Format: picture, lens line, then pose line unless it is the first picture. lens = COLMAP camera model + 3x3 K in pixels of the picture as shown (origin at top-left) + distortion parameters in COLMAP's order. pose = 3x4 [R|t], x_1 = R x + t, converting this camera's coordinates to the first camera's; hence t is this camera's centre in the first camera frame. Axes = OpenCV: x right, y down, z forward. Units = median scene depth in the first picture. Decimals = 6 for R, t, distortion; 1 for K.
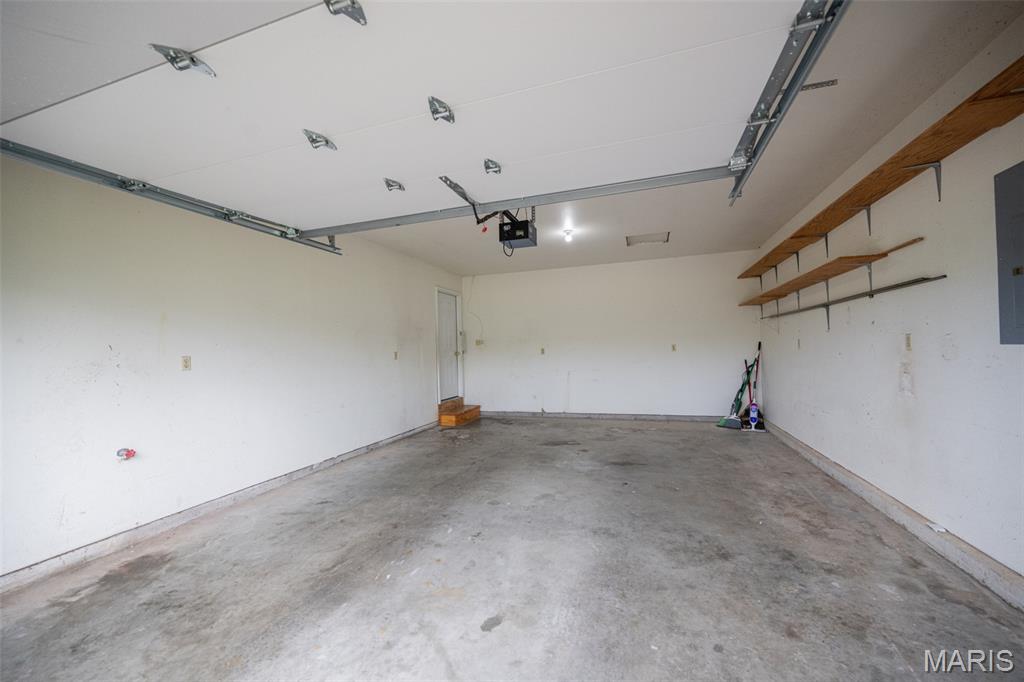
lens RADIAL K [[399.6, 0, 516.2], [0, 399.6, 342.2], [0, 0, 1]] dist [-0.000776, 0.000418]
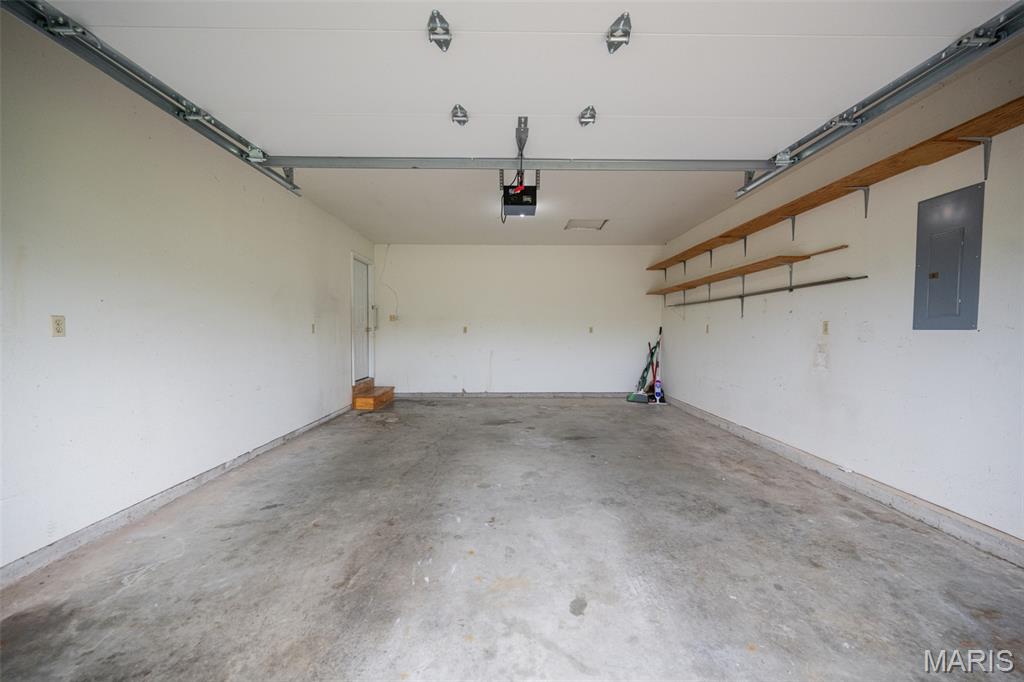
lens RADIAL K [[399.6, 0, 514.5], [0, 399.6, 342.1], [0, 0, 1]] dist [-0.000776, 0.000418]
pose [[0.943773, 0.020518, 0.329957, -0.363928], [-0.034758, 0.998699, 0.037316, 0.032106], [-0.328762, -0.046687, 0.943258, 0.125947]]
